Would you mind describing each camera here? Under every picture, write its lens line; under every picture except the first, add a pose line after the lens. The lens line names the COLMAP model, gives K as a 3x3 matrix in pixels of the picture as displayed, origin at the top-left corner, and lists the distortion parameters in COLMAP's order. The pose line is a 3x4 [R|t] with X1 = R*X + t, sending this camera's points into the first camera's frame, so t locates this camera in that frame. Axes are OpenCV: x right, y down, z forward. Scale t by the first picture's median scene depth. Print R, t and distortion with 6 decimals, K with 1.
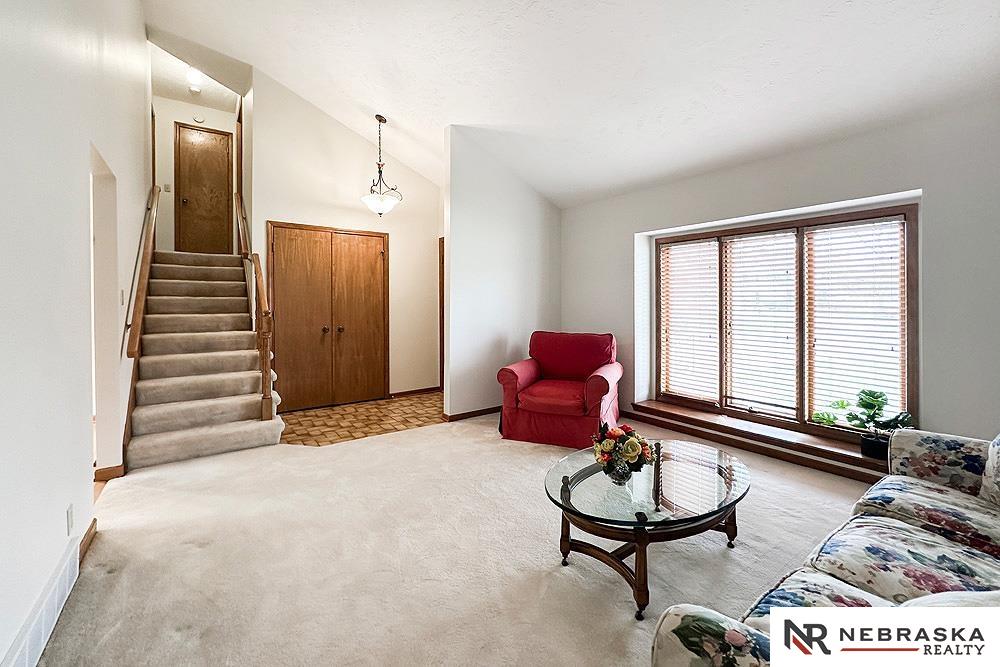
lens RADIAL K [[407.2, 0, 488.5], [0, 407.2, 299.7], [0, 0, 1]] dist [0.000643, 0.000497]
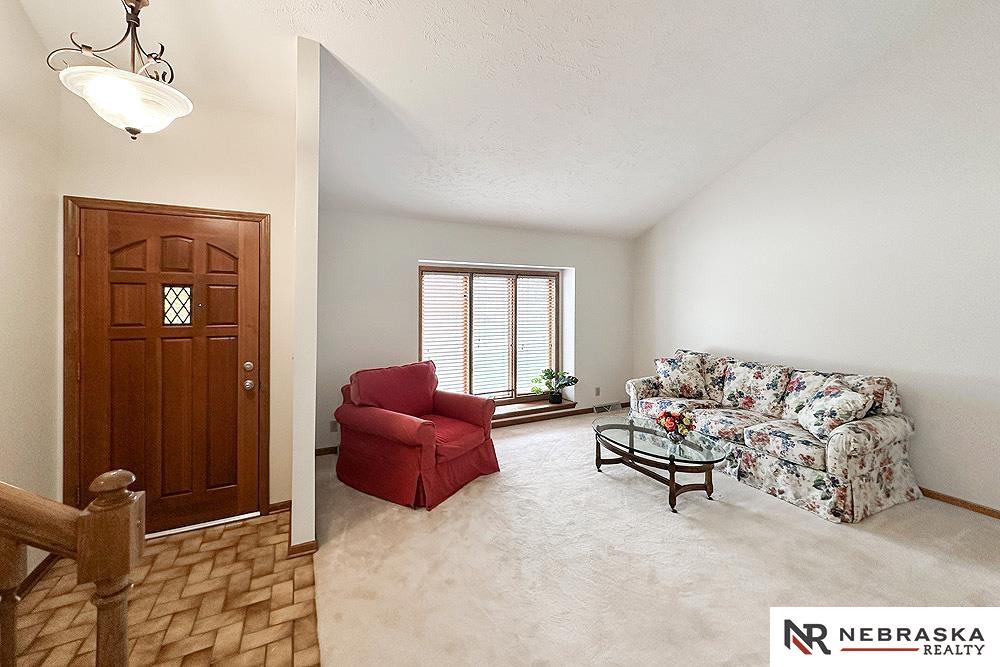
lens RADIAL K [[407.2, 0, 499.9], [0, 407.2, 300.9], [0, 0, 1]] dist [0.000643, 0.000497]
pose [[0.157937, -0.004723, 0.987438, -0.550991], [-0.009174, 0.999938, 0.006251, -0.056028], [-0.987407, -0.010046, 0.157884, 0.579108]]
